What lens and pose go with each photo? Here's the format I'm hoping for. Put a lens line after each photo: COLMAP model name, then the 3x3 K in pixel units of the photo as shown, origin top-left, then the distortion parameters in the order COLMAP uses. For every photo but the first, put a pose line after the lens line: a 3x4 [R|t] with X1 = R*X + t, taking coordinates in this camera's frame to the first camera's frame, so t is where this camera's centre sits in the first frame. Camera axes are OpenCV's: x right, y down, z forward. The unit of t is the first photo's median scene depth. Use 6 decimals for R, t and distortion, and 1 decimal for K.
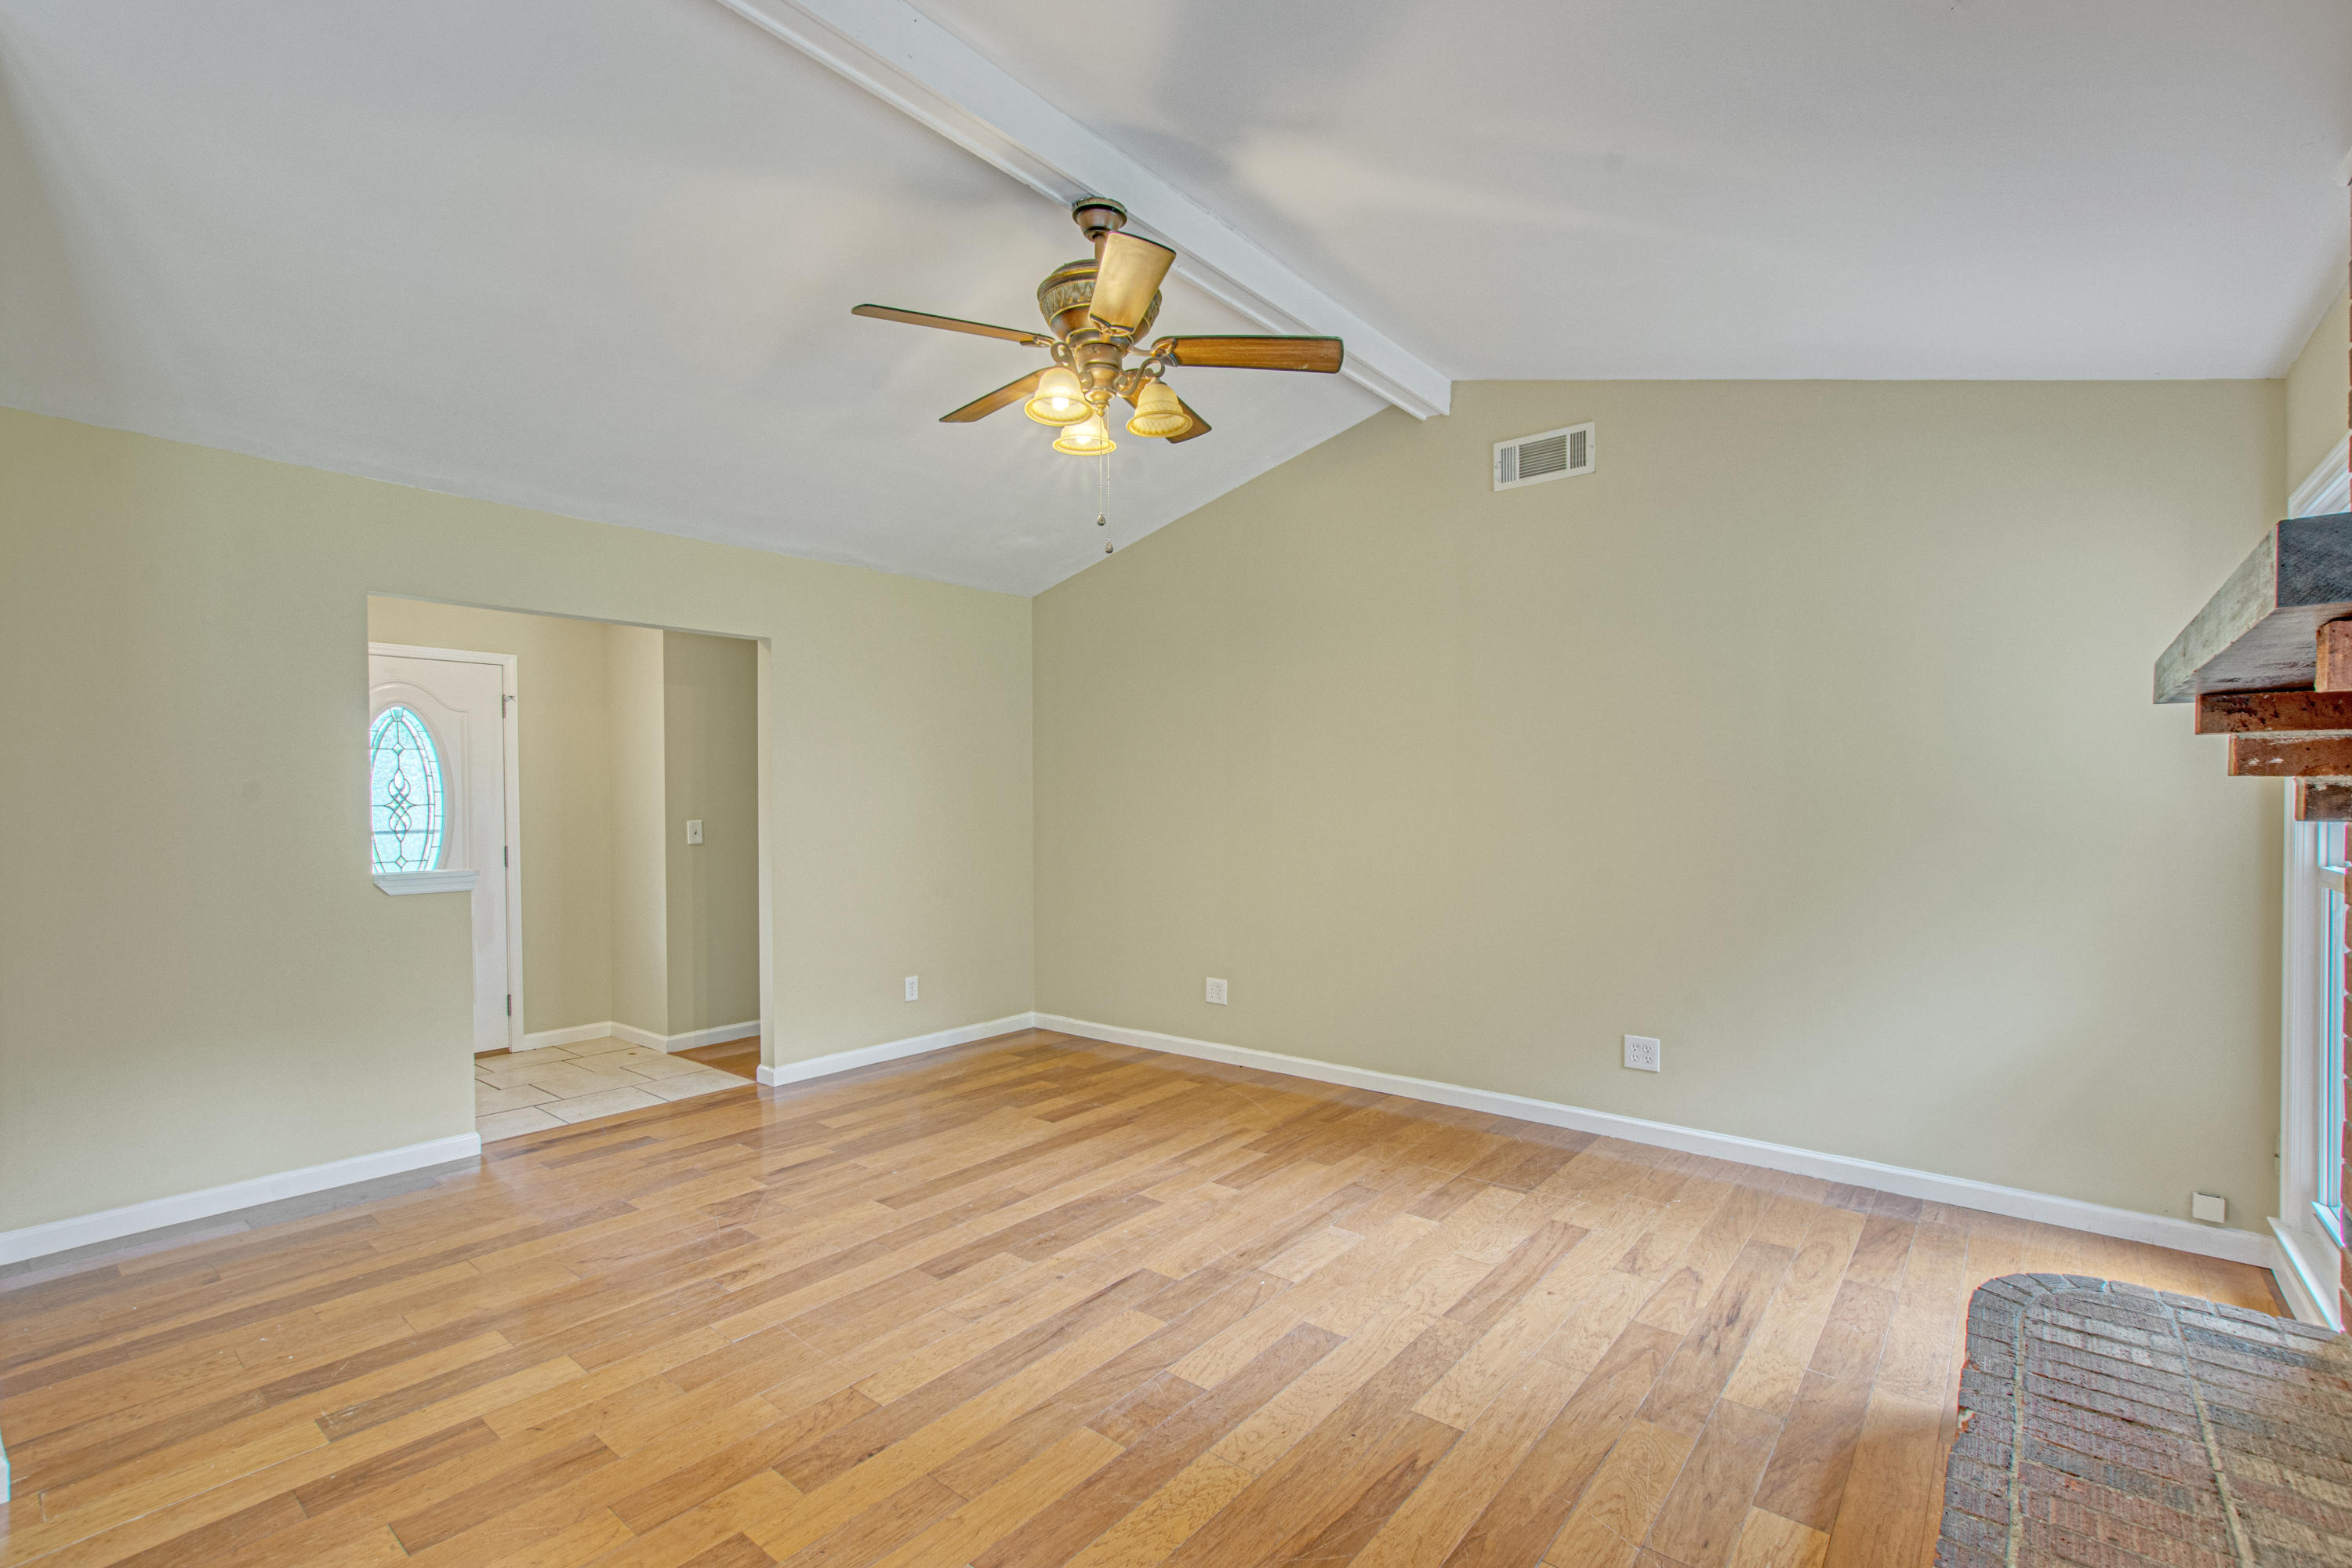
lens RADIAL K [[1049.2, 0, 1155.4], [0, 1049.2, 813.1], [0, 0, 1]] dist [-0.001142, 0.000350]
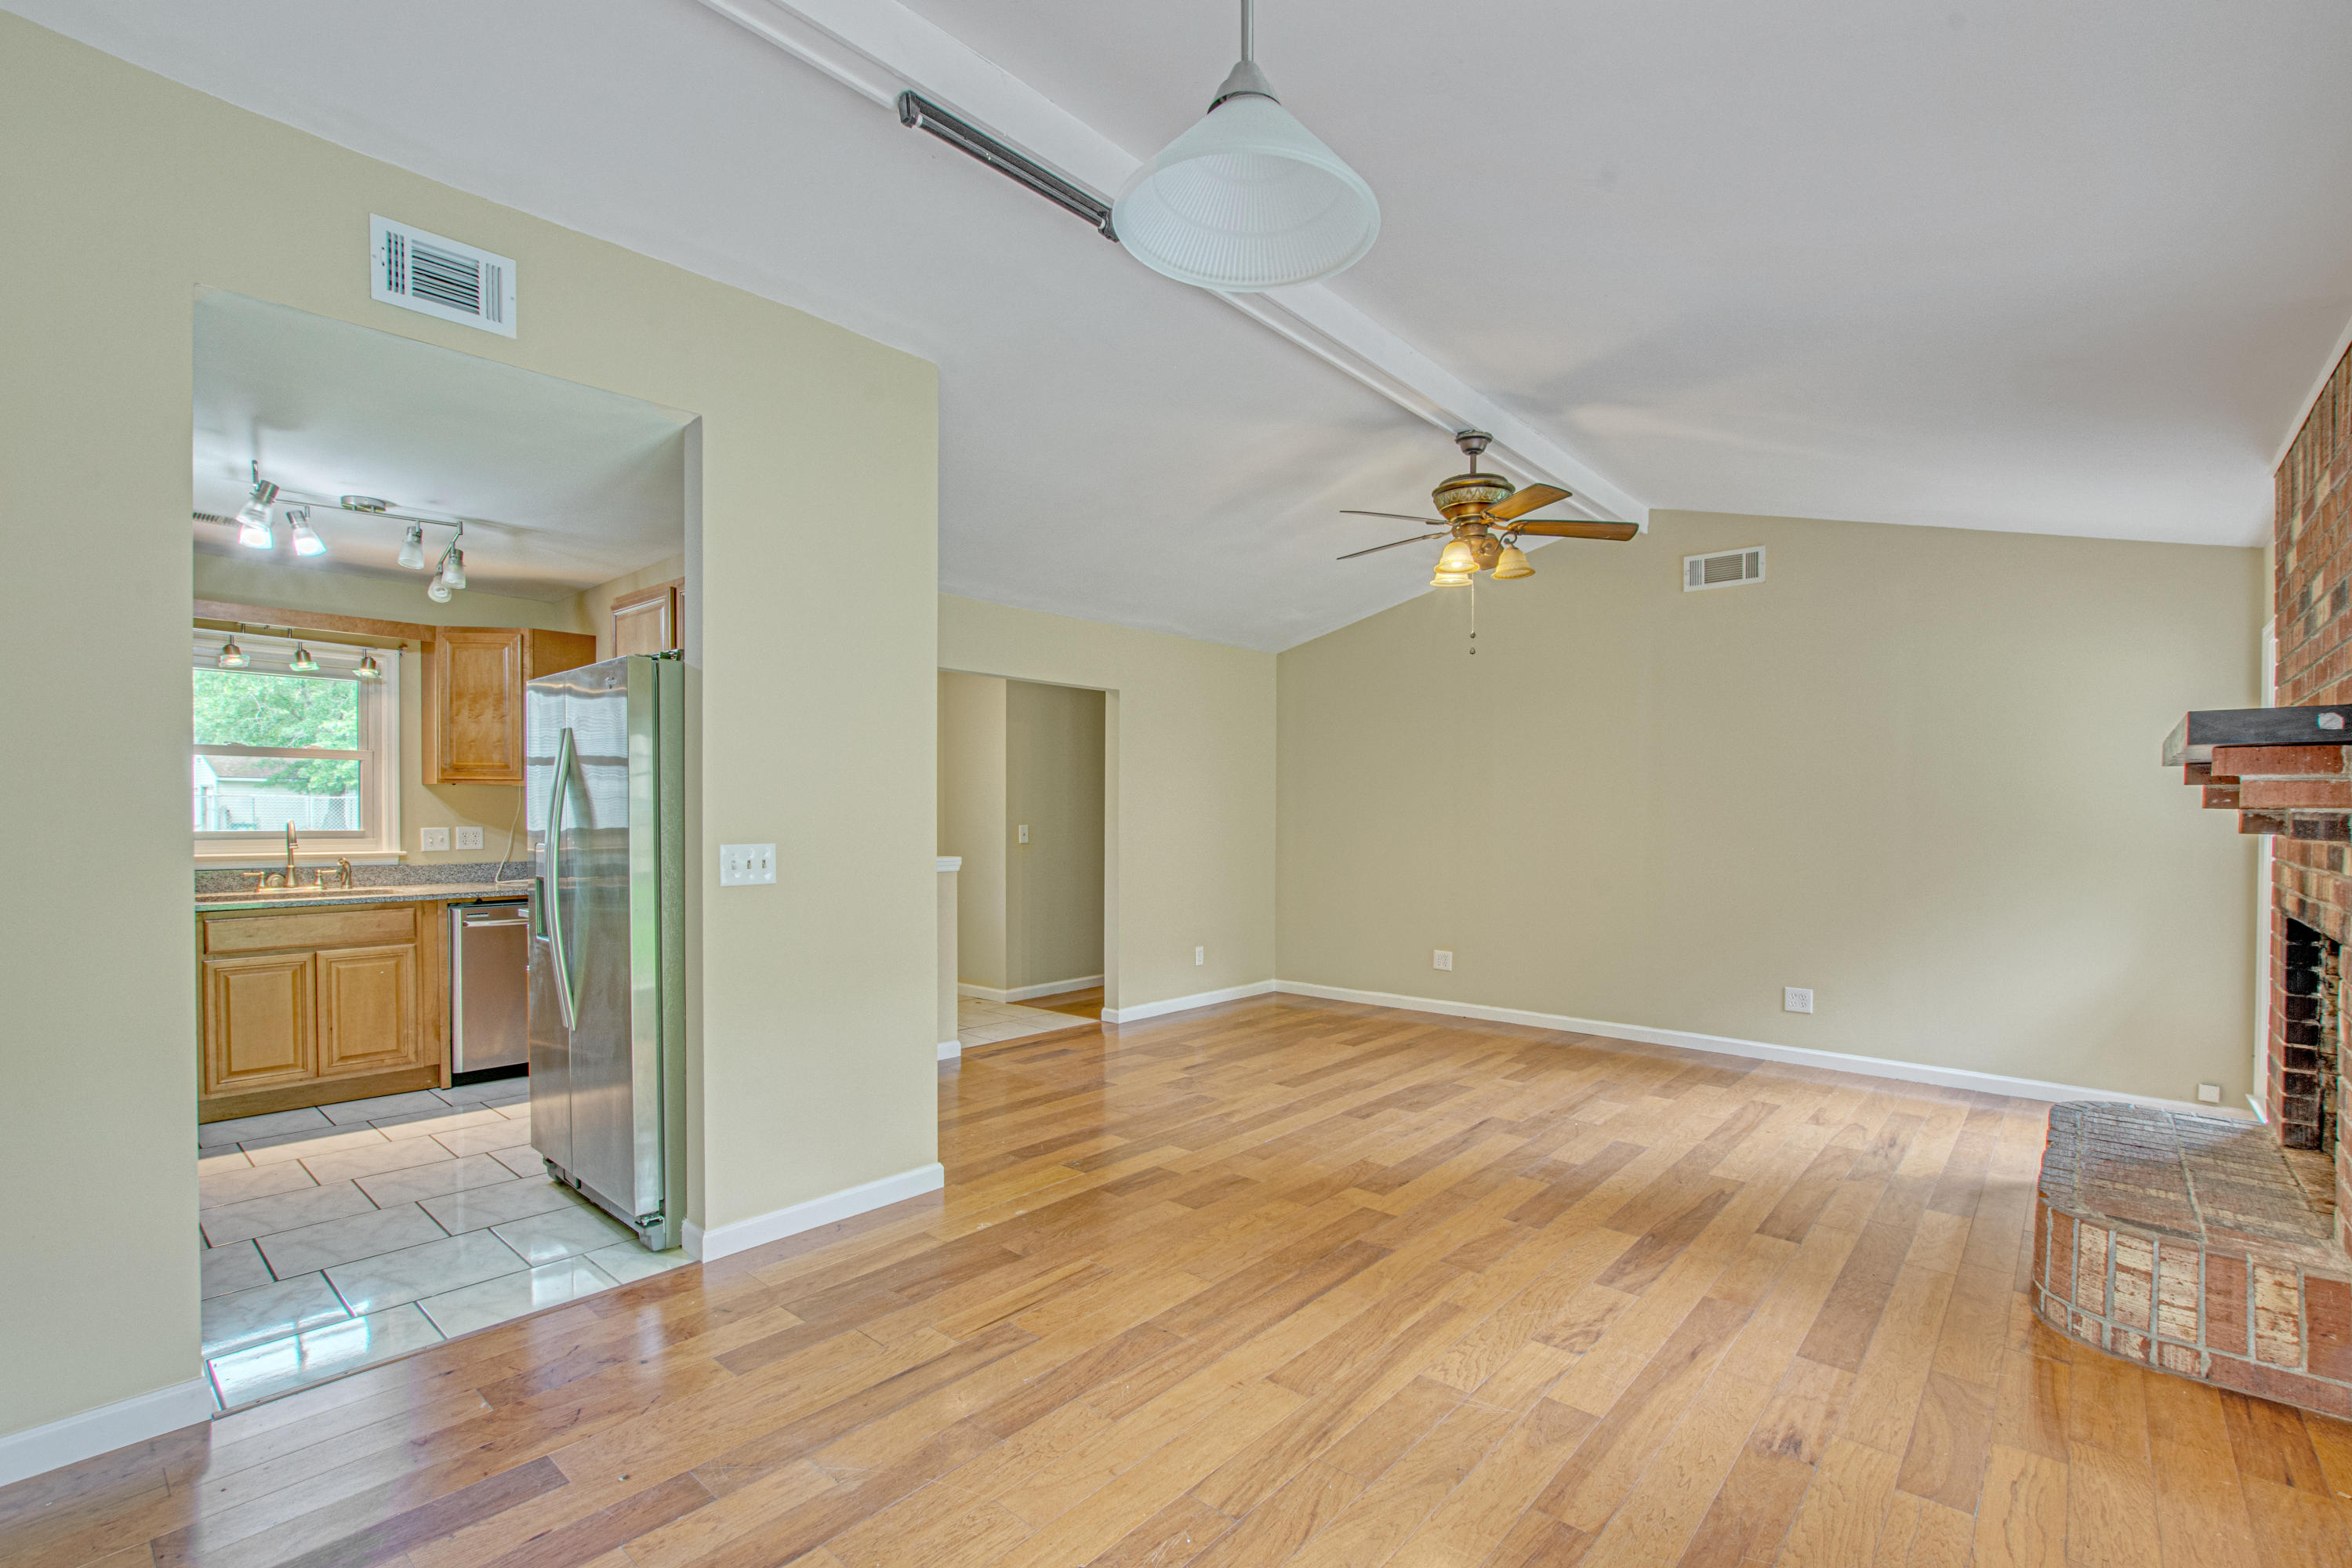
lens RADIAL K [[1027.6, 0, 1151.6], [0, 1027.6, 819.3], [0, 0, 1]] dist [-0.001326, -0.001130]
pose [[0.998941, 0.012128, -0.044384, -0.424465], [-0.012434, 0.999901, -0.006621, 0.010966], [0.044300, 0.007166, 0.998993, -0.507678]]
